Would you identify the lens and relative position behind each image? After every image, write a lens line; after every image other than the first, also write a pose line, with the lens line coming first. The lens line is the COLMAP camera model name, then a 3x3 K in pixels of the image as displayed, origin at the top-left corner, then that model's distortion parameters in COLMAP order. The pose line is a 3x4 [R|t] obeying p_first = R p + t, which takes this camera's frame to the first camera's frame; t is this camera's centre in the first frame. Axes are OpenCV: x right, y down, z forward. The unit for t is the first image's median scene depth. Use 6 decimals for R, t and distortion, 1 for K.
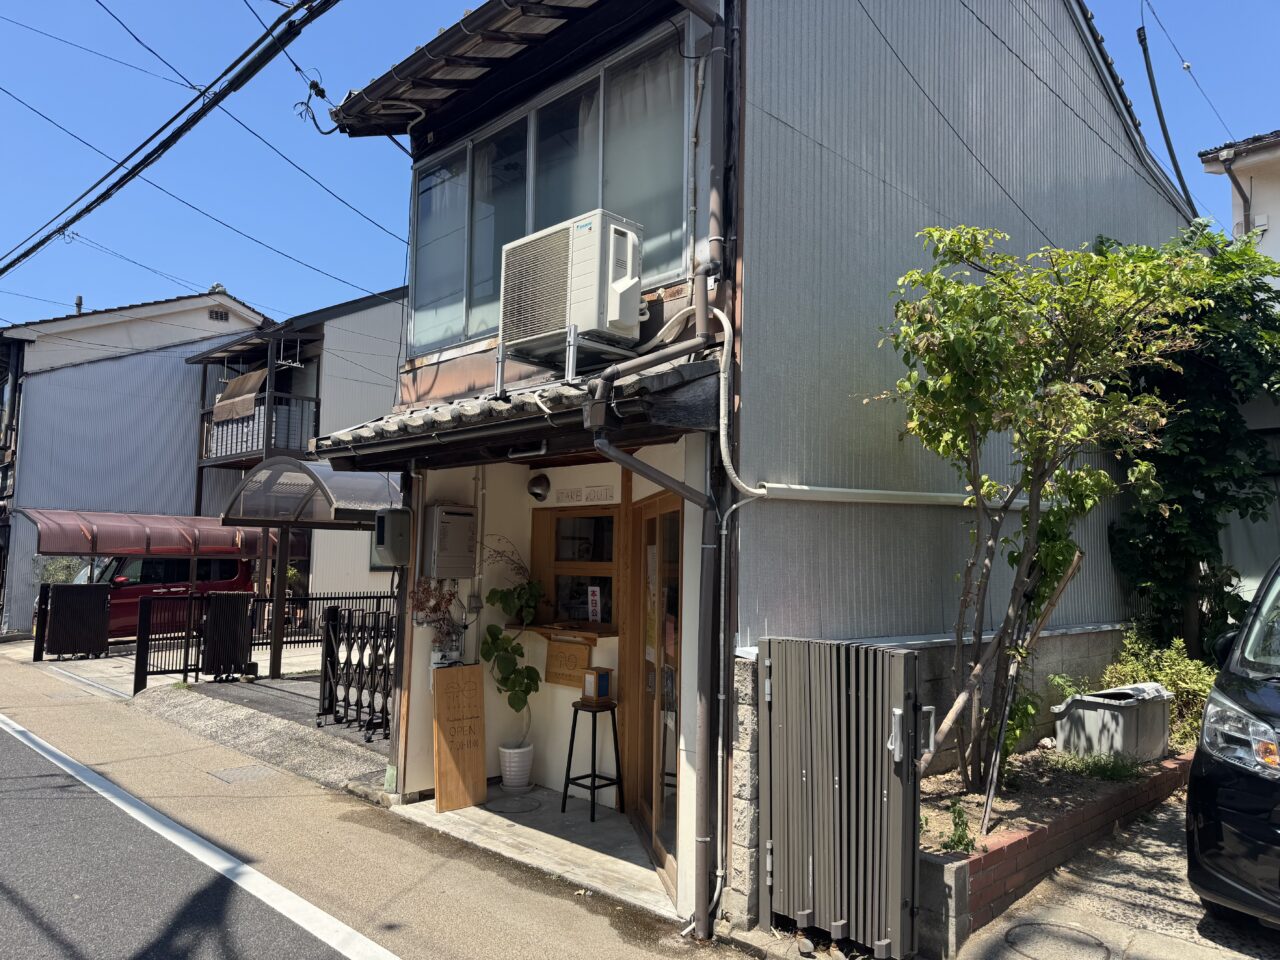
lens RADIAL K [[893.7, 0, 646.6], [0, 893.7, 480.2], [0, 0, 1]] dist [0.040196, -0.001267]
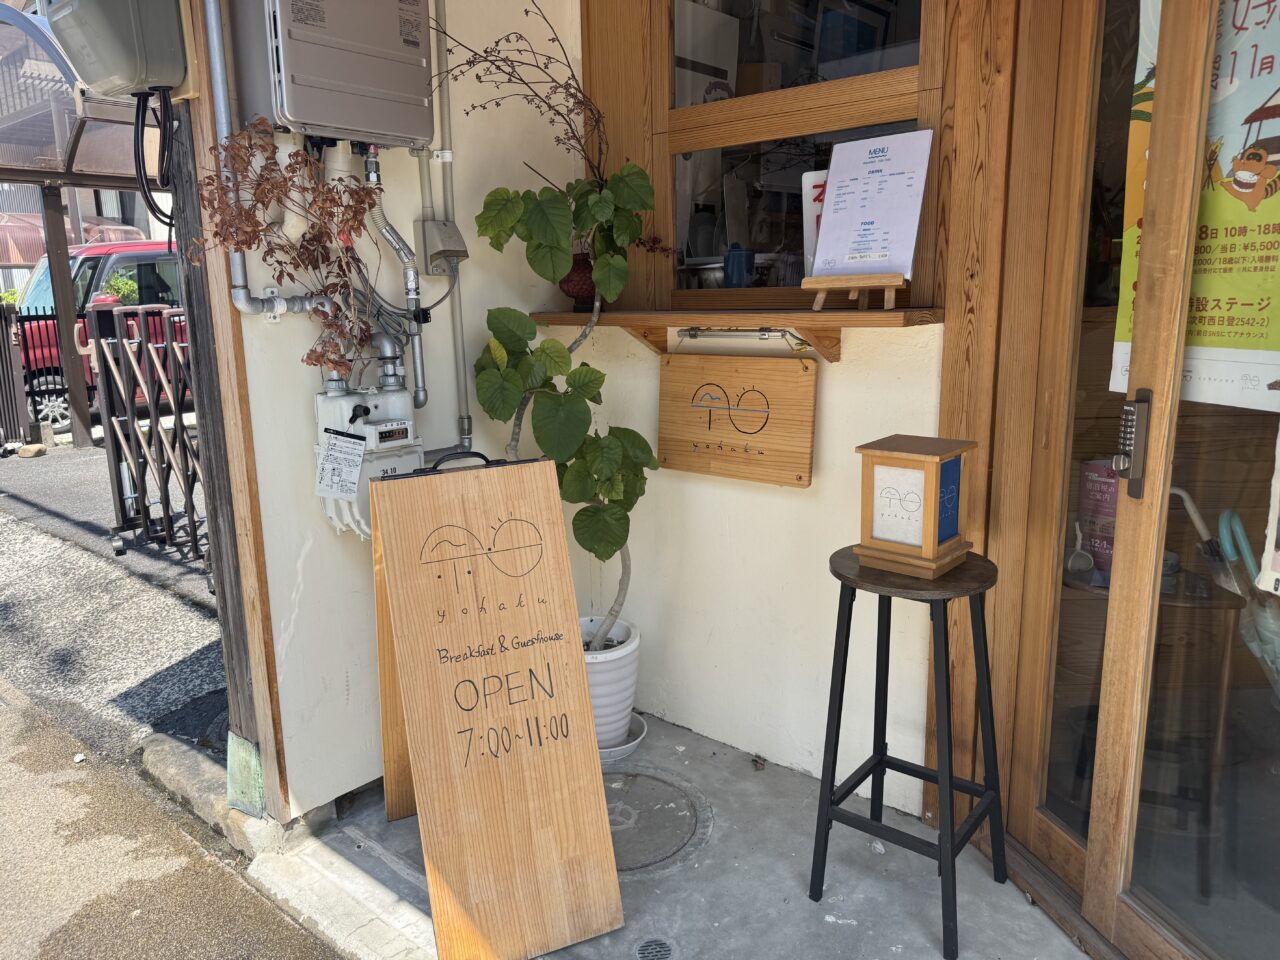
lens RADIAL K [[893.7, 0, 639.8], [0, 893.7, 482.9], [0, 0, 1]] dist [0.040196, -0.001267]
pose [[0.996688, -0.048118, 0.065563, -0.148477], [0.026721, 0.955181, 0.294813, 0.128882], [-0.076810, -0.292085, 0.953303, 0.676459]]
